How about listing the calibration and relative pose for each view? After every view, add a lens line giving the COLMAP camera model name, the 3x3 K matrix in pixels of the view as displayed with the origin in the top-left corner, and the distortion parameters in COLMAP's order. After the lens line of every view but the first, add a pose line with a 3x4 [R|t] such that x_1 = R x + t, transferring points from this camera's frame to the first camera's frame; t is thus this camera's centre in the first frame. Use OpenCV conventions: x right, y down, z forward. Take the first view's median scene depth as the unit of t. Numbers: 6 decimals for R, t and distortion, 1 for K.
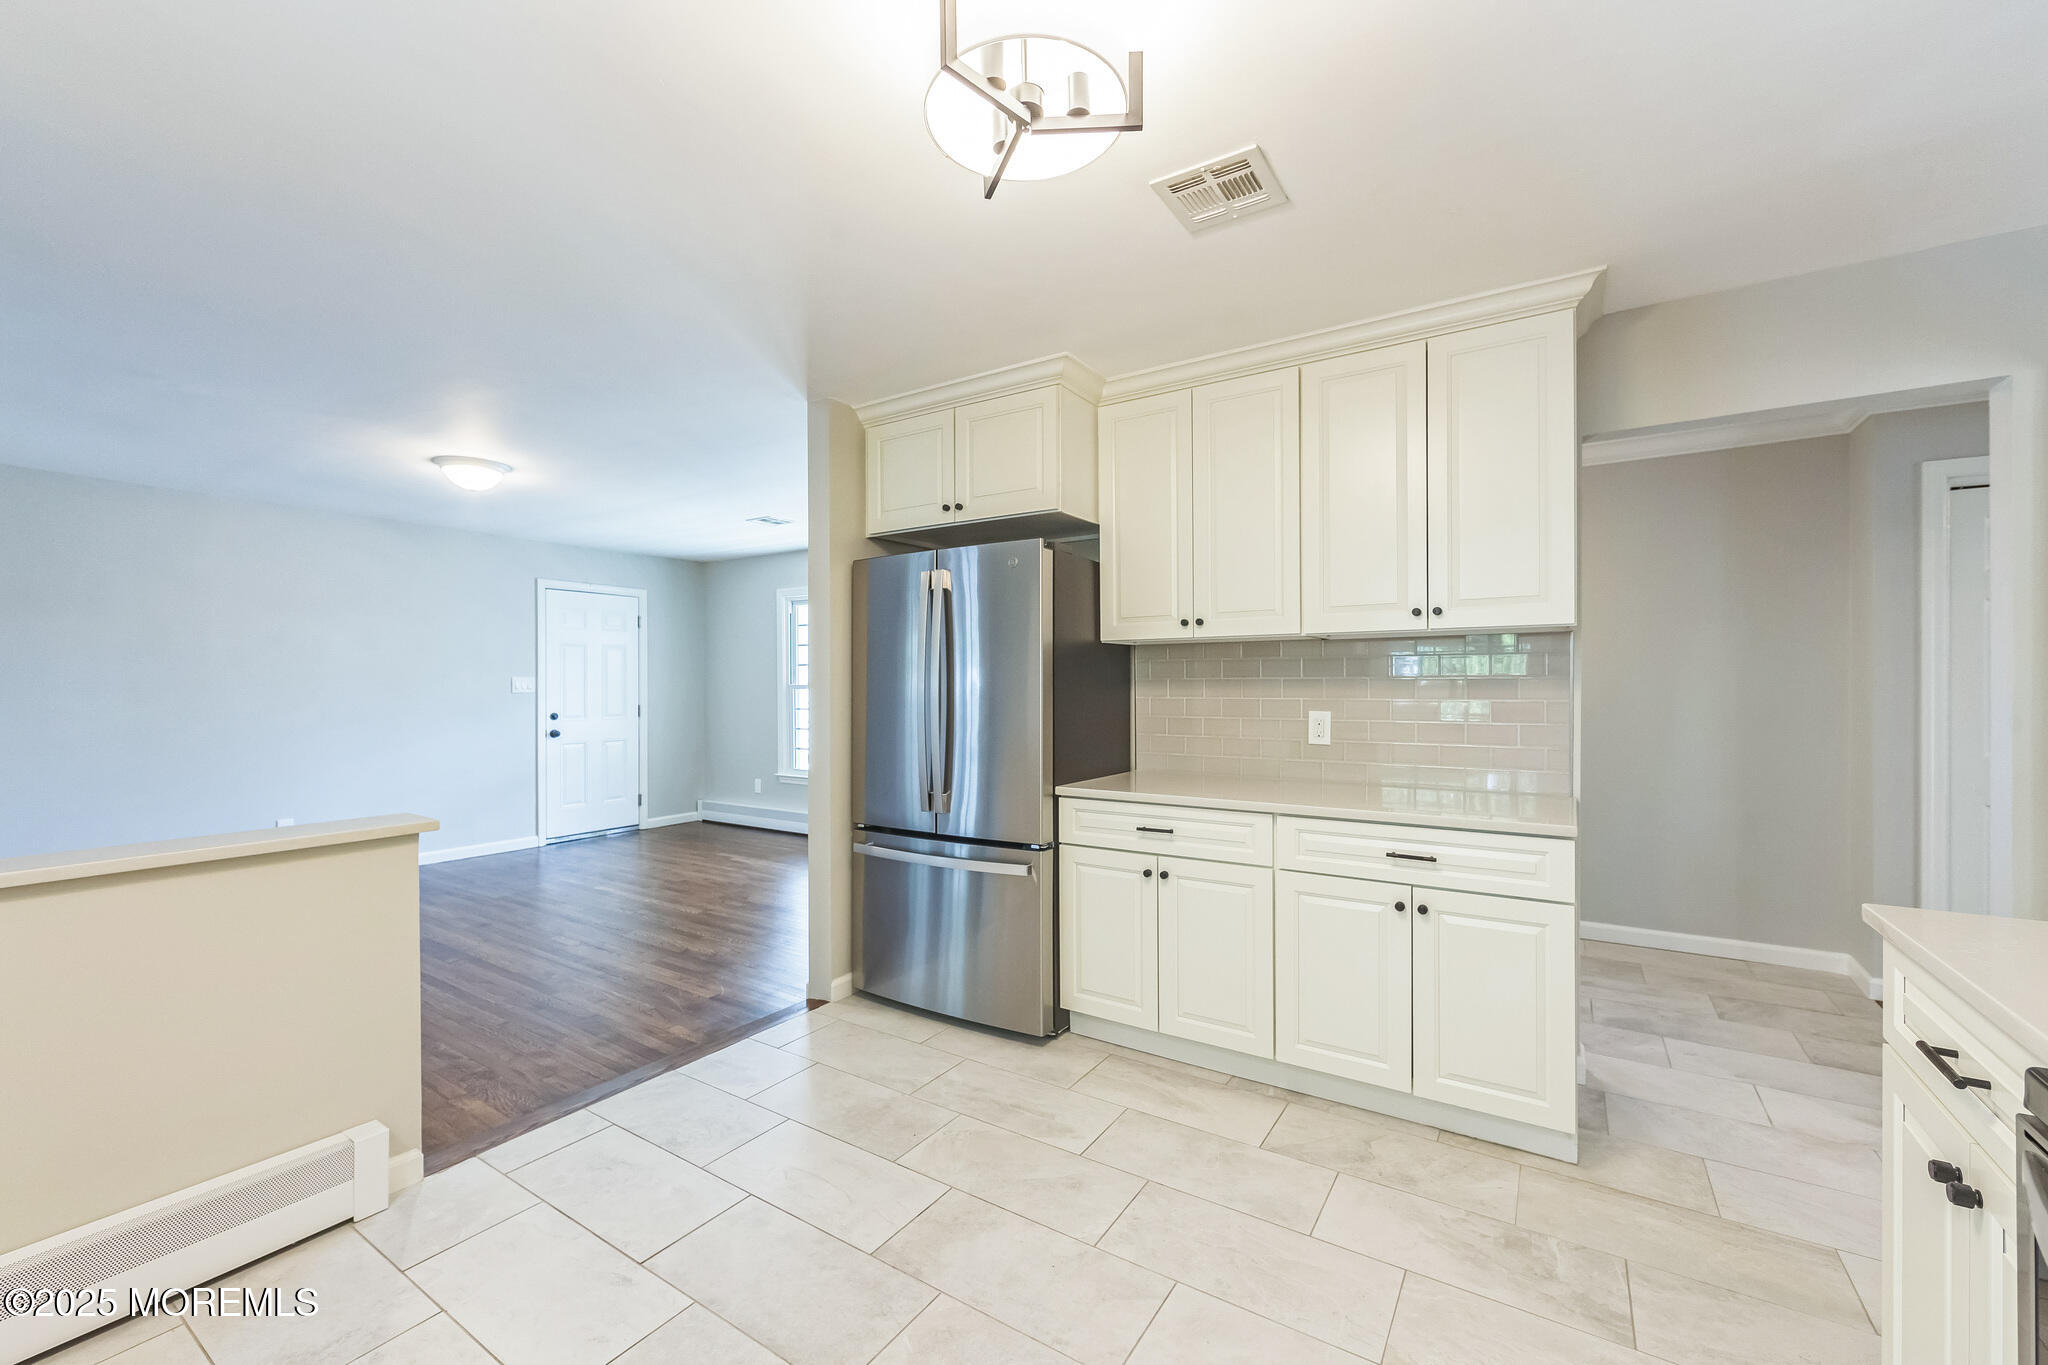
lens RADIAL K [[836.3, 0, 1018.9], [0, 836.3, 678.2], [0, 0, 1]] dist [-0.001718, -0.000377]
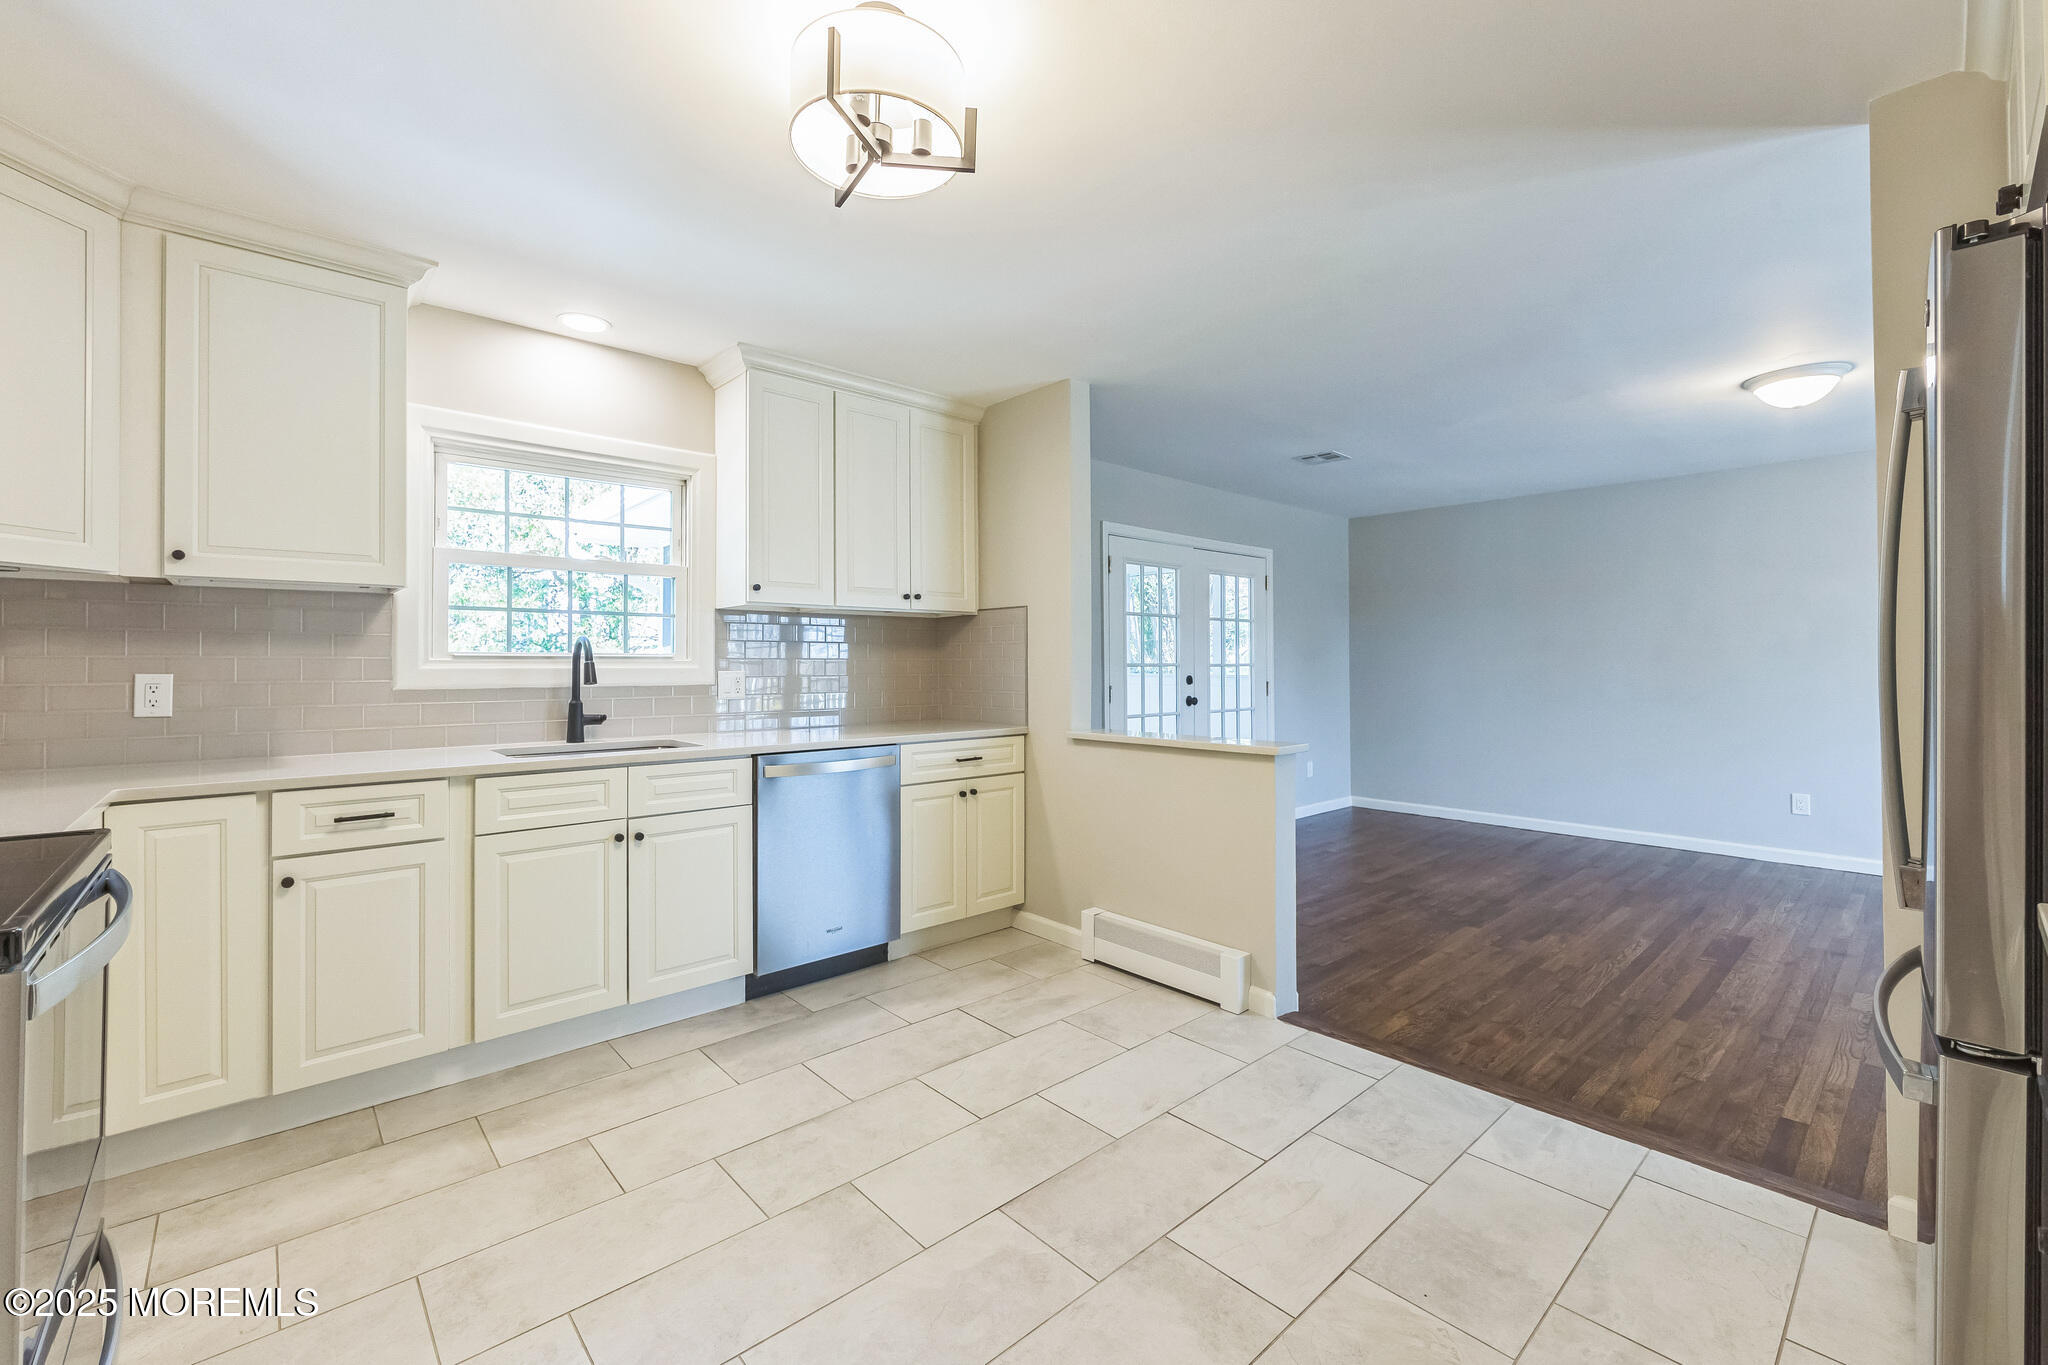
lens RADIAL K [[836.3, 0, 977.7], [0, 836.3, 668.1], [0, 0, 1]] dist [-0.001718, -0.000377]
pose [[-0.279759, 0.009596, -0.960022, 0.688359], [0.007448, 0.999942, 0.007825, 0.034243], [0.960042, -0.004961, -0.279814, 0.936883]]
